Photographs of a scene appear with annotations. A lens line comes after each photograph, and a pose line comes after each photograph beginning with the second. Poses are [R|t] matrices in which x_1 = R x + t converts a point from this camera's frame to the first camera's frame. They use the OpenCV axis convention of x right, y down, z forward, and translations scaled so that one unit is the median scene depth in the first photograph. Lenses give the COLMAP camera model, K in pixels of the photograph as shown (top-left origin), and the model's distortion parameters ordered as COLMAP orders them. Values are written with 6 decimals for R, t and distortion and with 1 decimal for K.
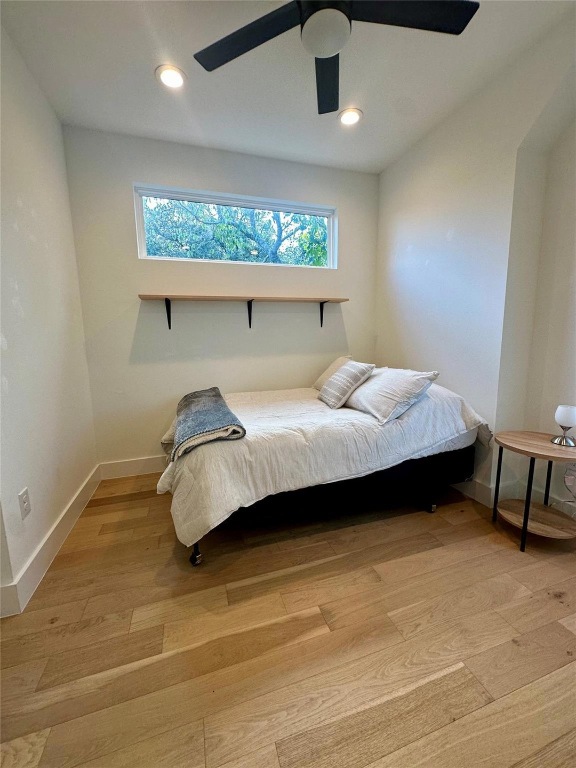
lens RADIAL K [[306.0, 0, 289.0], [0, 306.0, 382.7], [0, 0, 1]] dist [-0.005510, 0.001411]
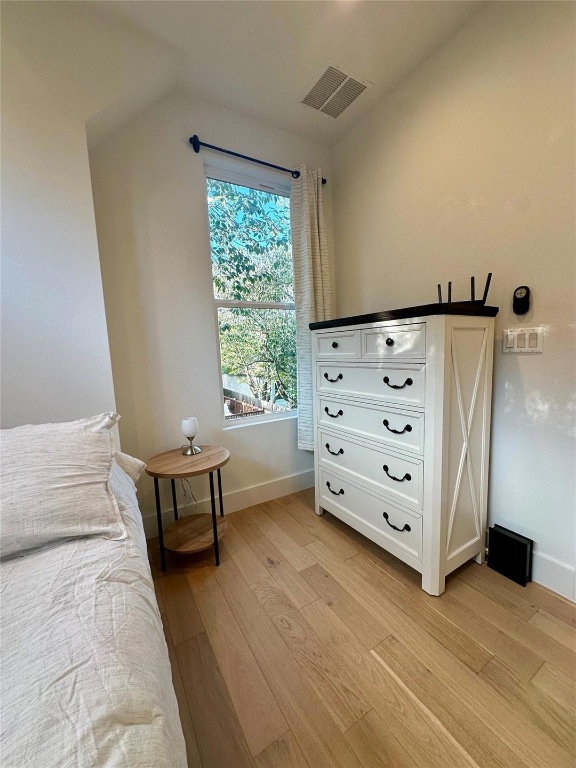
lens RADIAL K [[306.0, 0, 285.5], [0, 306.0, 387.4], [0, 0, 1]] dist [-0.005510, 0.001411]
pose [[-0.217573, -0.096542, 0.971258, -0.208295], [0.187706, 0.972383, 0.138702, -0.117214], [-0.957825, 0.212488, -0.193443, 0.873475]]
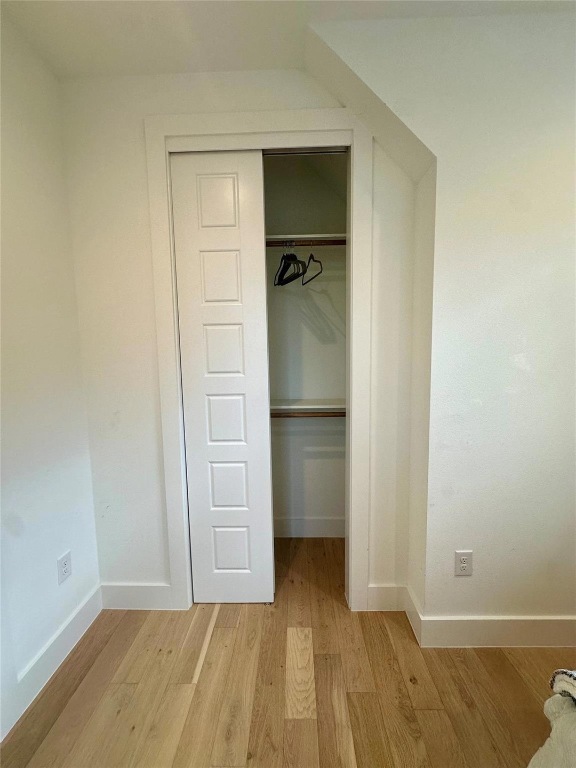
lens RADIAL K [[306.0, 0, 286.8], [0, 306.0, 385.6], [0, 0, 1]] dist [-0.005510, 0.001411]
pose [[-0.334234, 0.103189, -0.936824, 0.162385], [-0.124308, 0.980478, 0.152348, -0.214962], [0.934257, 0.167375, -0.314882, 0.606442]]
